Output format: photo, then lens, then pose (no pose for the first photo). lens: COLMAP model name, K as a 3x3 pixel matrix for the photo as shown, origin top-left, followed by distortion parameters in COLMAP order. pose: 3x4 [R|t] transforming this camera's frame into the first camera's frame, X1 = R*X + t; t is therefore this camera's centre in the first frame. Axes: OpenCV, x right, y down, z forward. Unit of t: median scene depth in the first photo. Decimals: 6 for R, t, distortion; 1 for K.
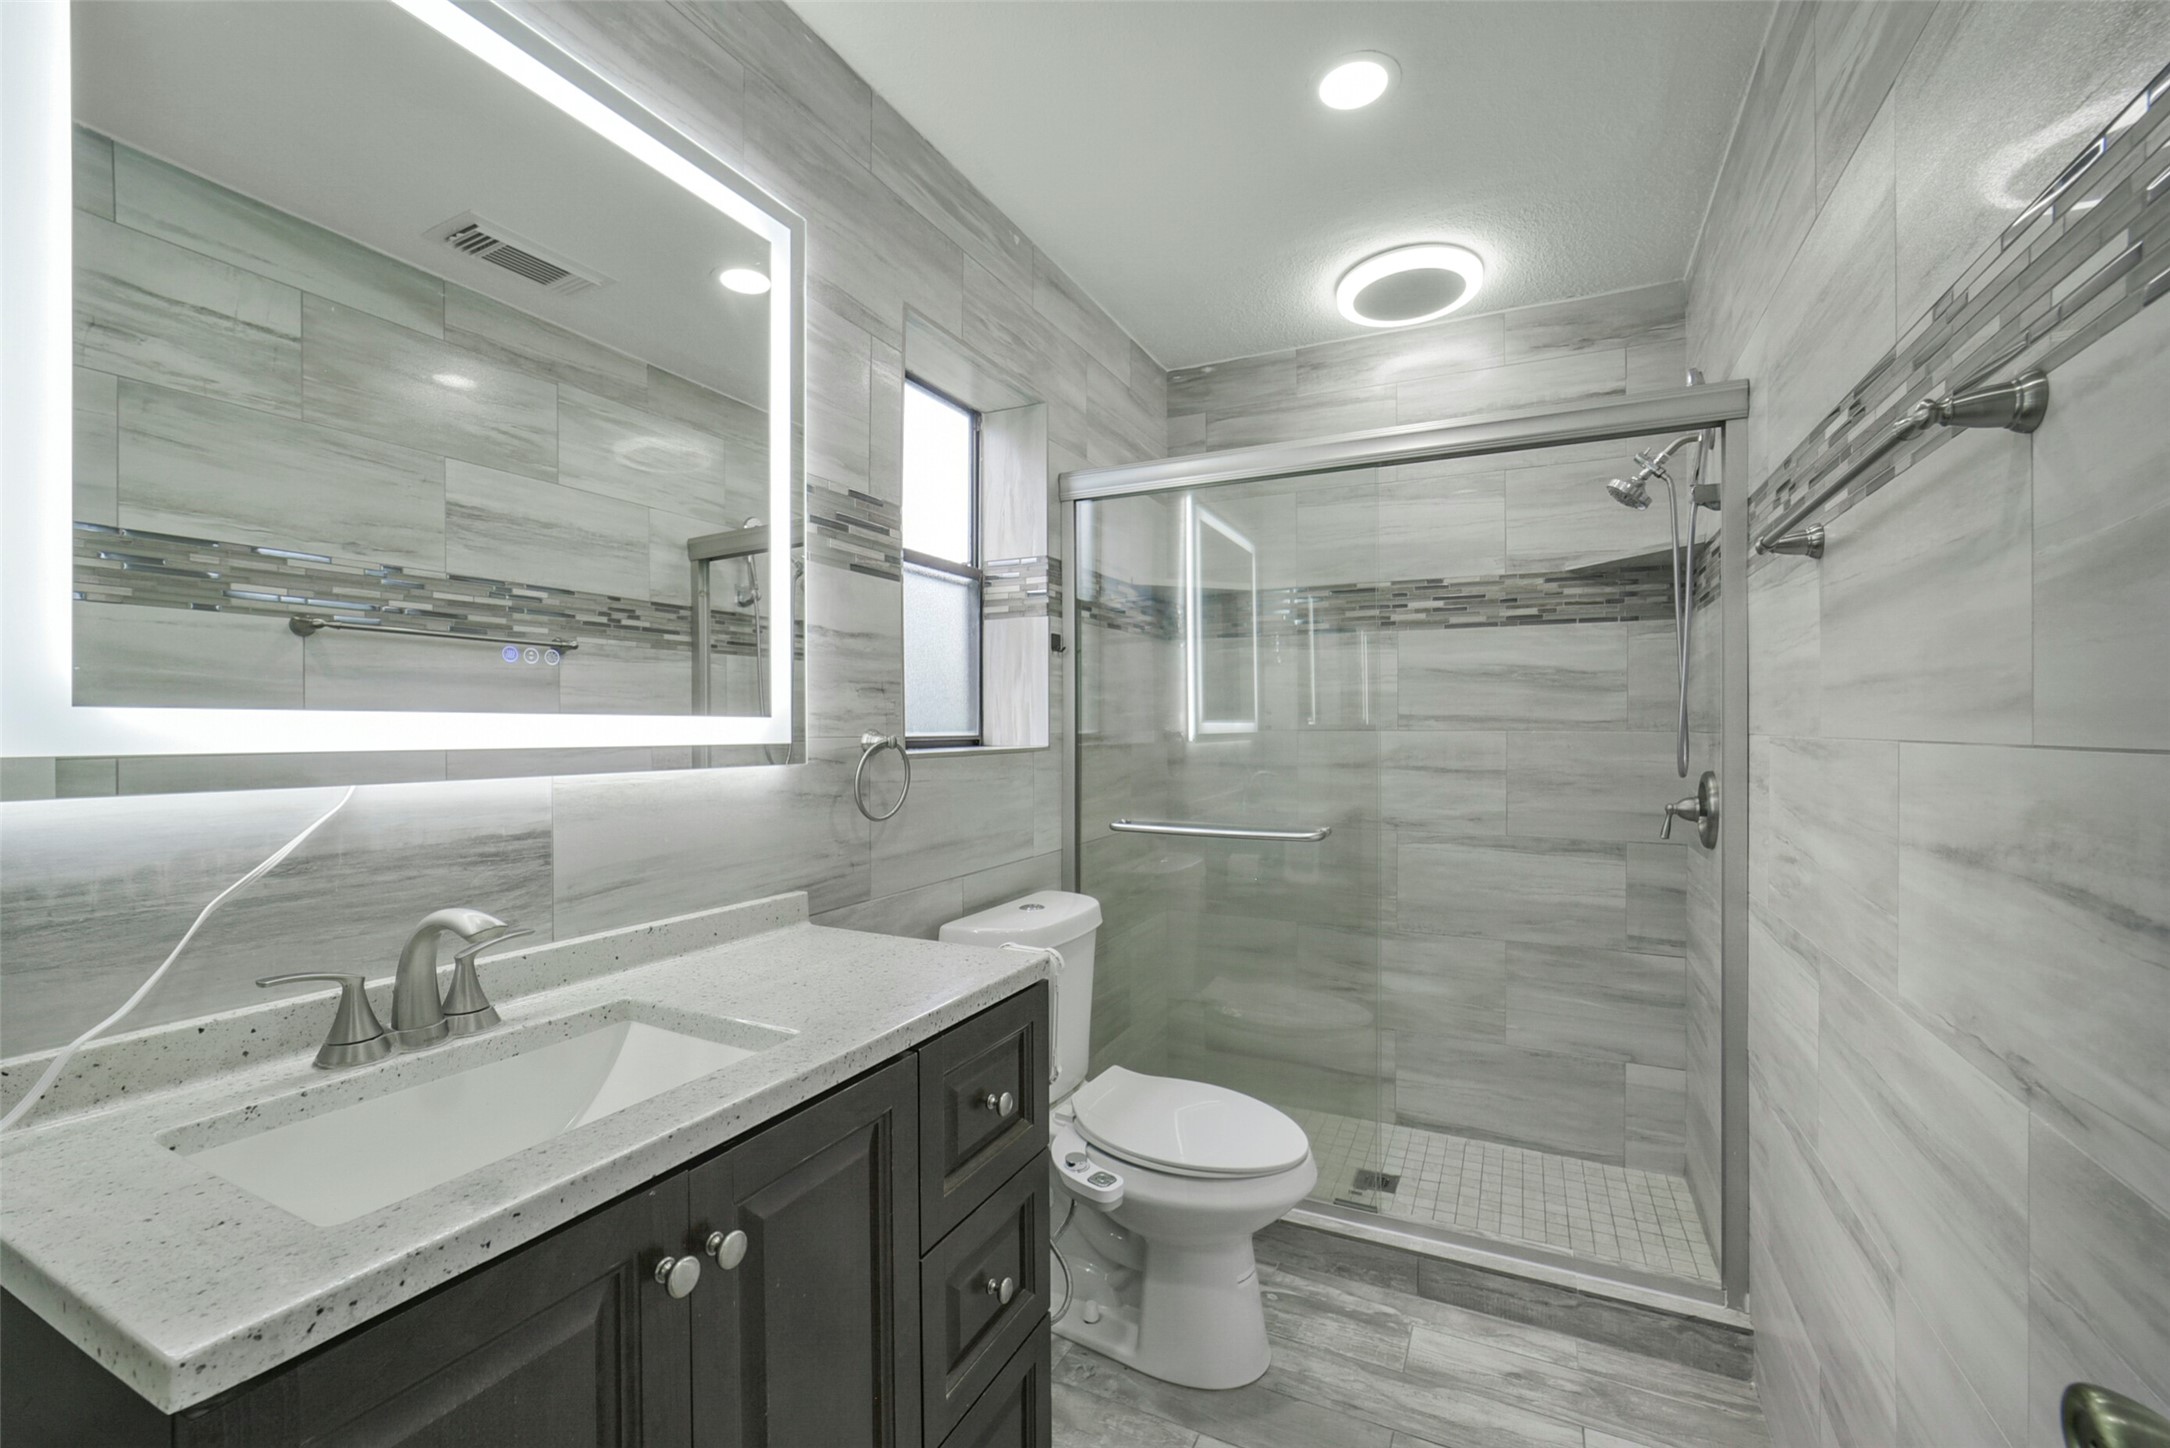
lens RADIAL K [[868.1, 0, 1081.8], [0, 868.1, 730.8], [0, 0, 1]] dist [-0.027333, 0.009195]
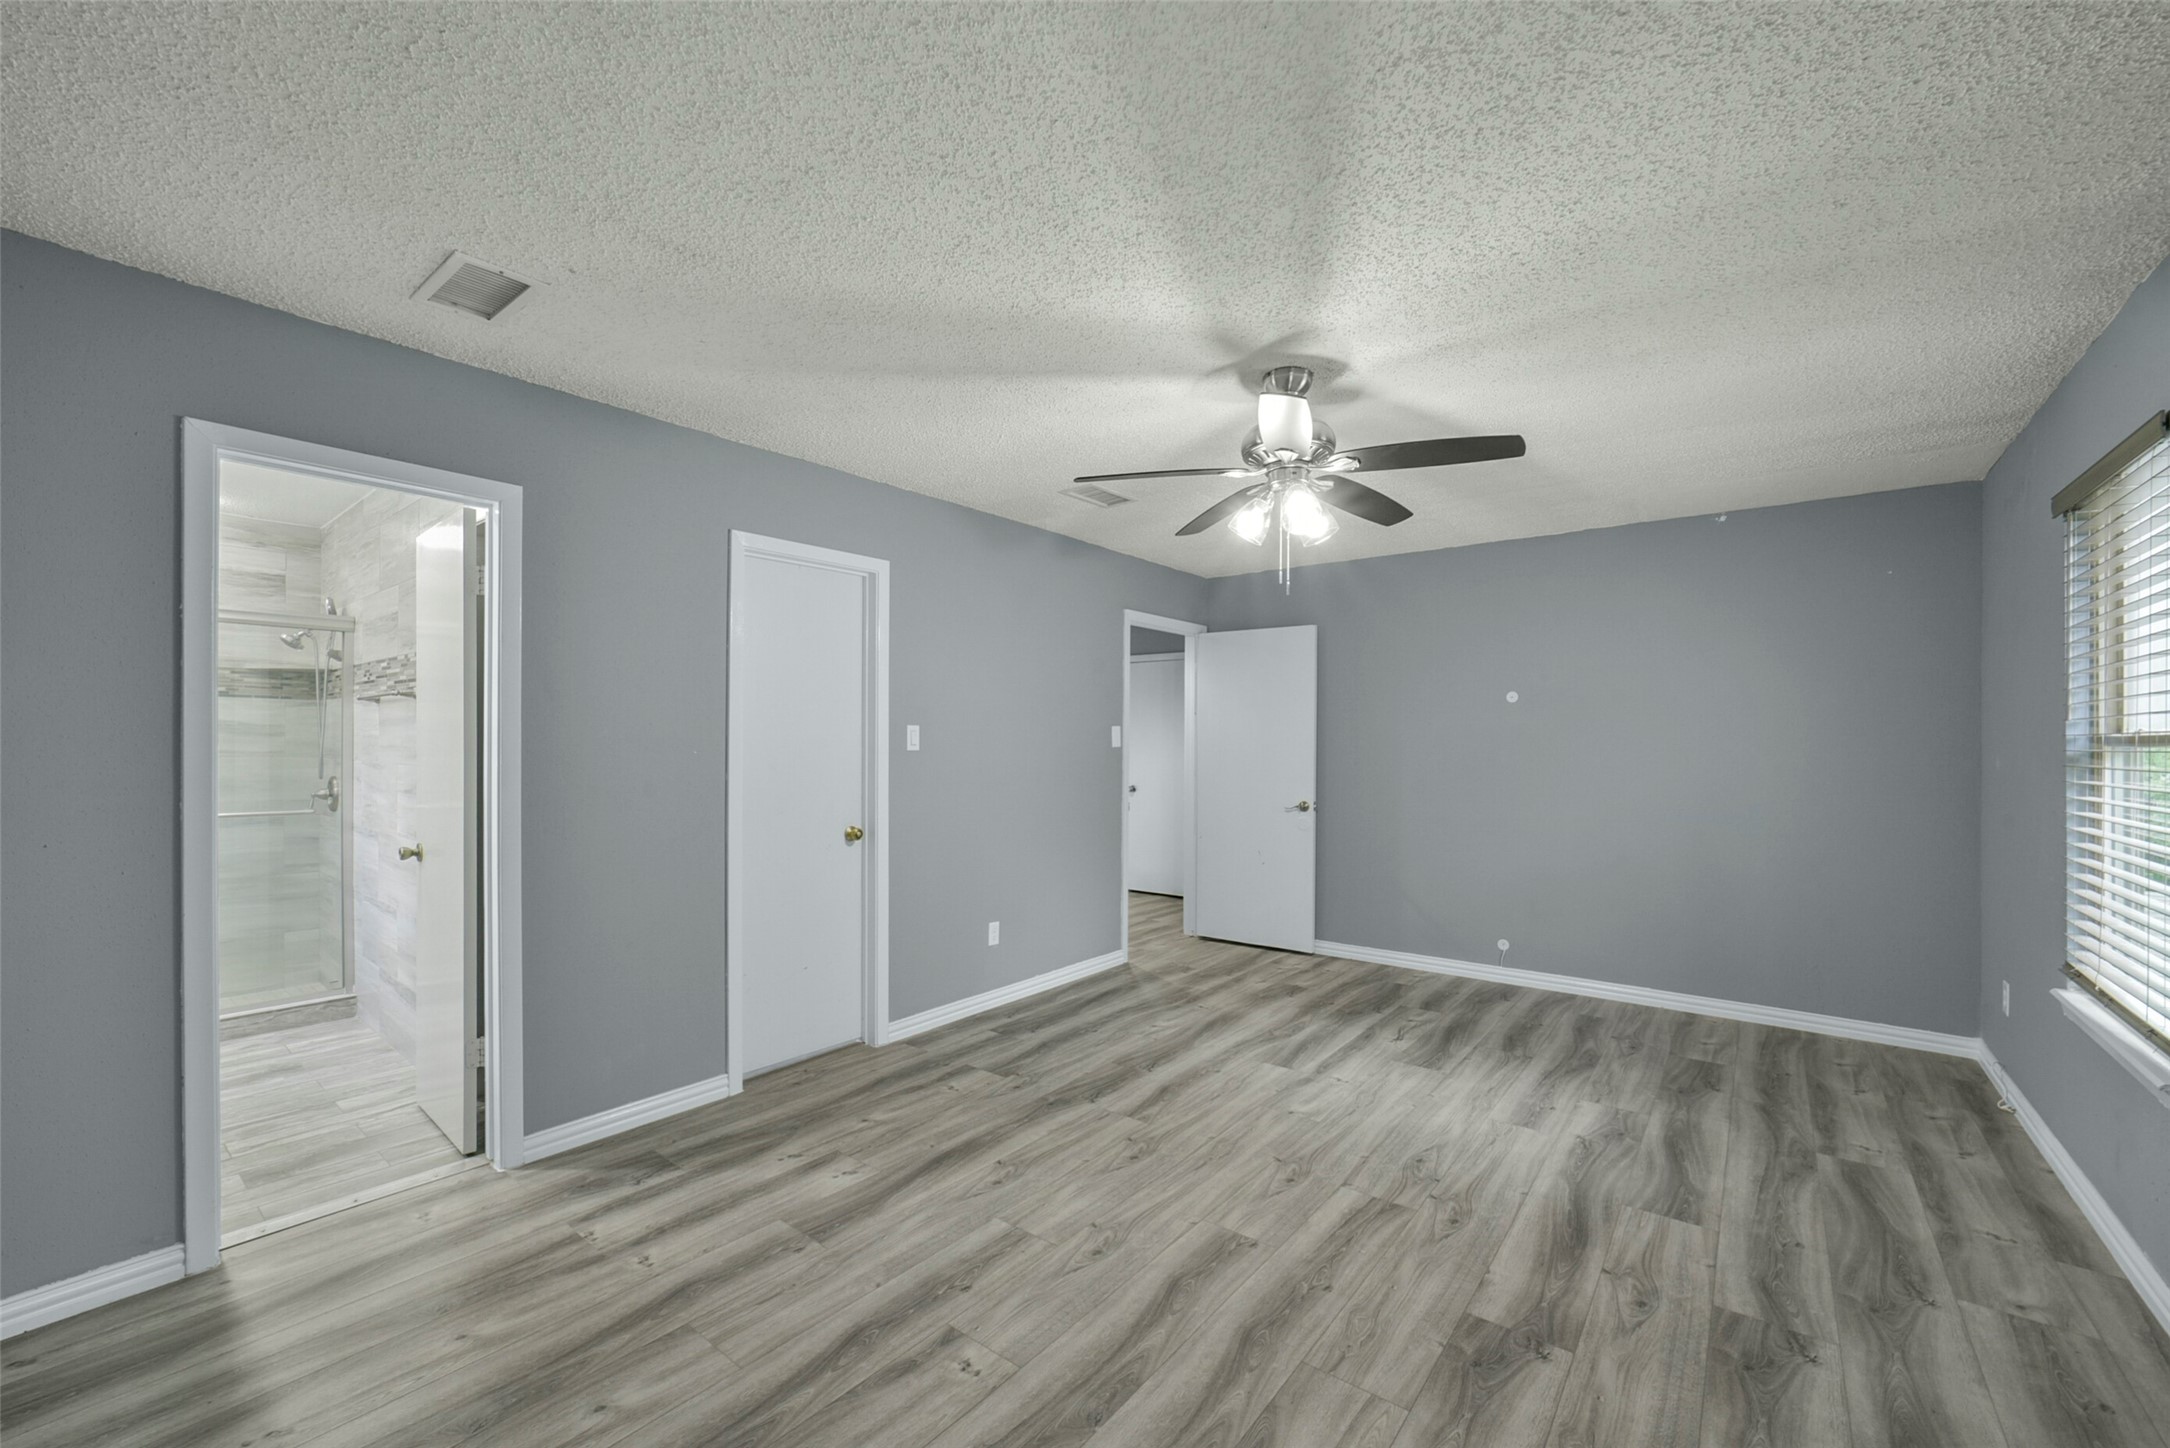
lens RADIAL K [[861.8, 0, 1093.5], [0, 861.8, 742.9], [0, 0, 1]] dist [-0.022981, 0.008354]
pose [[0.188335, 0.001760, 0.982103, -1.036891], [-0.002444, 0.999996, -0.001323, -0.039799], [-0.982102, -0.002151, 0.188339, -1.315923]]
